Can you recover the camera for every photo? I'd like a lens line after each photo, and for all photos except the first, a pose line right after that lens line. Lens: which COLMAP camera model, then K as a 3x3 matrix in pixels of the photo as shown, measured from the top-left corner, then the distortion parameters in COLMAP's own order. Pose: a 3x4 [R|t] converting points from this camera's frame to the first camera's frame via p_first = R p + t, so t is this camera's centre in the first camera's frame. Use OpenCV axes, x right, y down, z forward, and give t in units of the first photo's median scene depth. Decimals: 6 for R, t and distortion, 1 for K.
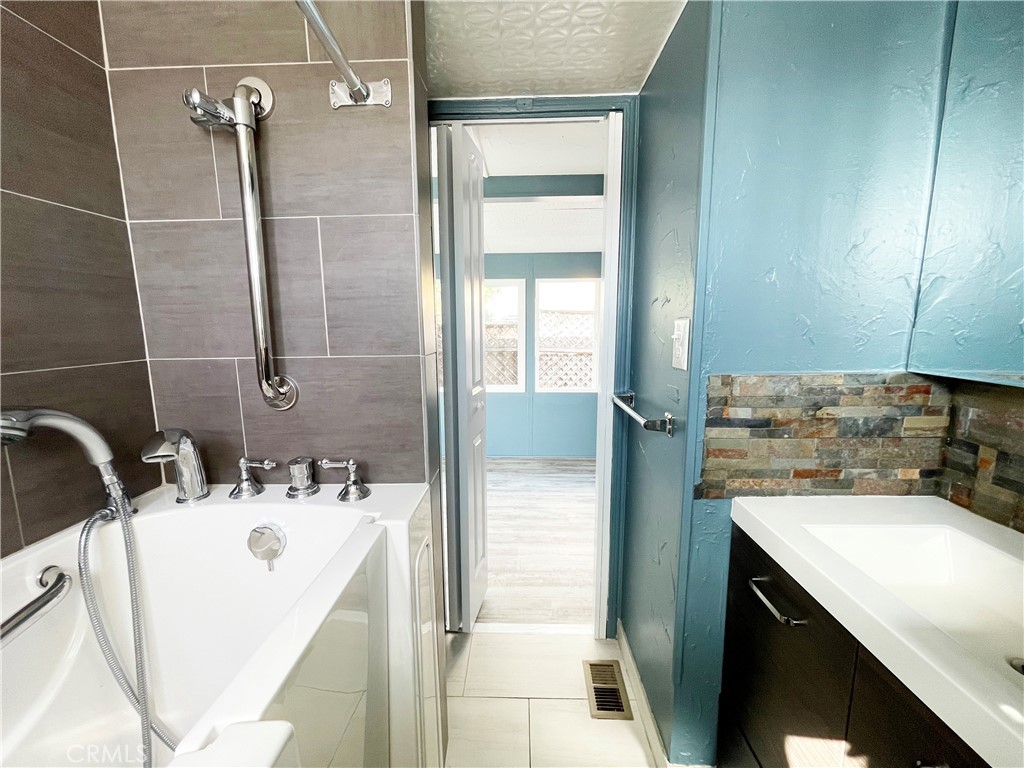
lens RADIAL K [[414.6, 0, 508.0], [0, 414.6, 383.2], [0, 0, 1]] dist [-0.000094, 0.000730]
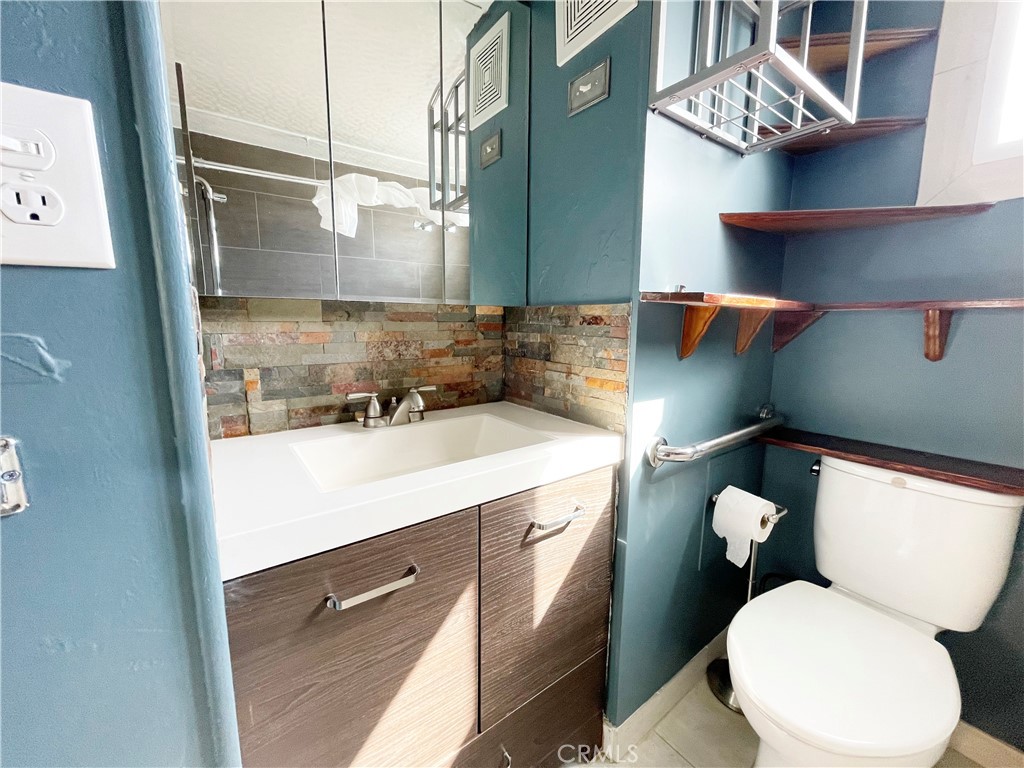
lens RADIAL K [[414.6, 0, 508.0], [0, 414.6, 383.2], [0, 0, 1]] dist [-0.000094, 0.000730]
pose [[-0.624181, -0.118181, 0.772289, -0.045028], [0.112520, 0.964590, 0.238549, 0.014857], [-0.773134, 0.235796, -0.588781, 1.109175]]
